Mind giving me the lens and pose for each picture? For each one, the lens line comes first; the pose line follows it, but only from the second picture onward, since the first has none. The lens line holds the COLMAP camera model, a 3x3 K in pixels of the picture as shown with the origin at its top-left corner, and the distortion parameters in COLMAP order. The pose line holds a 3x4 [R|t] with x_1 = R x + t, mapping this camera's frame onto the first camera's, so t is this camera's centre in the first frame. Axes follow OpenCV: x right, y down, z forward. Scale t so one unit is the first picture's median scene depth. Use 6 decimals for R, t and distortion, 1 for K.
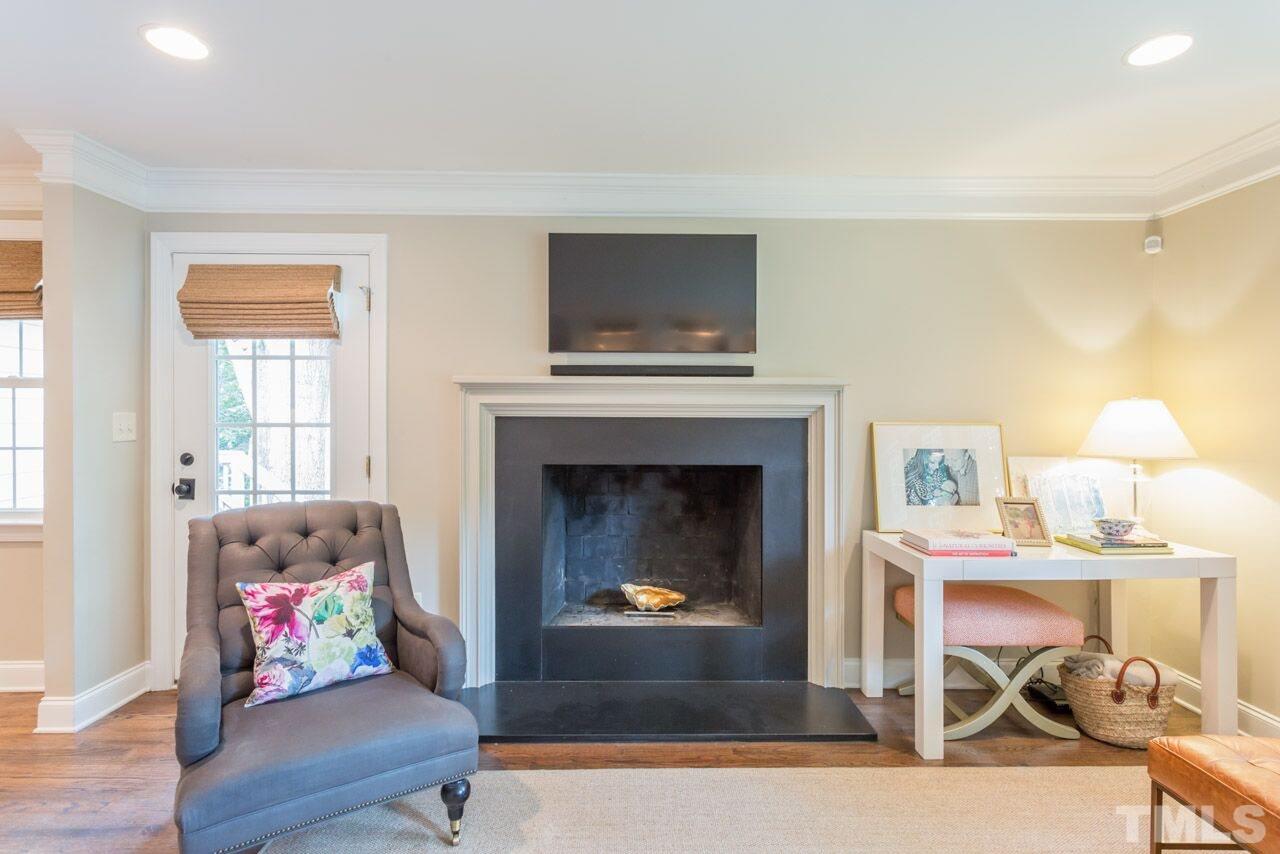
lens RADIAL K [[643.4, 0, 646.8], [0, 643.4, 425.0], [0, 0, 1]] dist [0.004103, 0.001302]
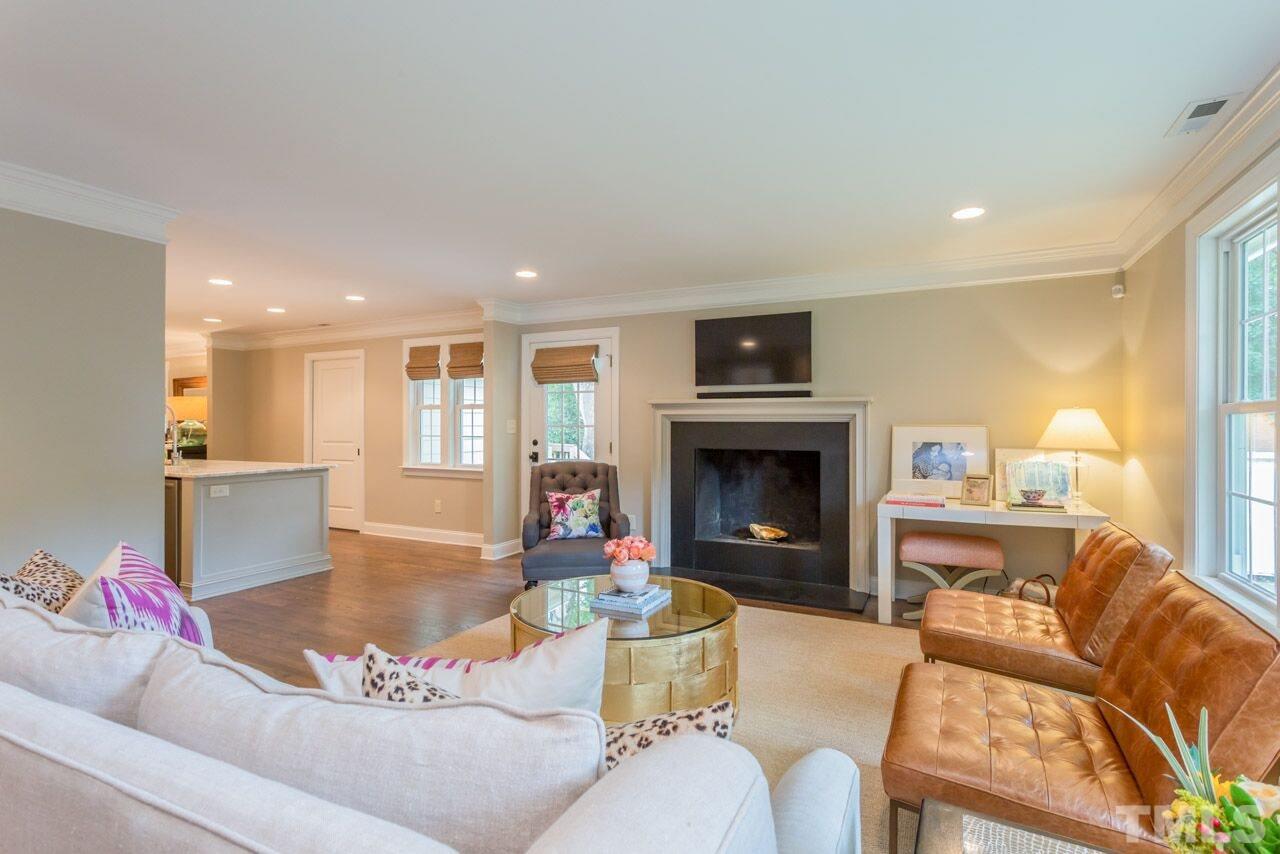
lens RADIAL K [[616.3, 0, 646.2], [0, 616.3, 427.5], [0, 0, 1]] dist [0.004393, 0.001097]
pose [[0.886798, 0.001458, -0.462156, 0.525430], [-0.002967, 0.999992, -0.002538, 0.008709], [0.462148, 0.003622, 0.886795, -0.599660]]
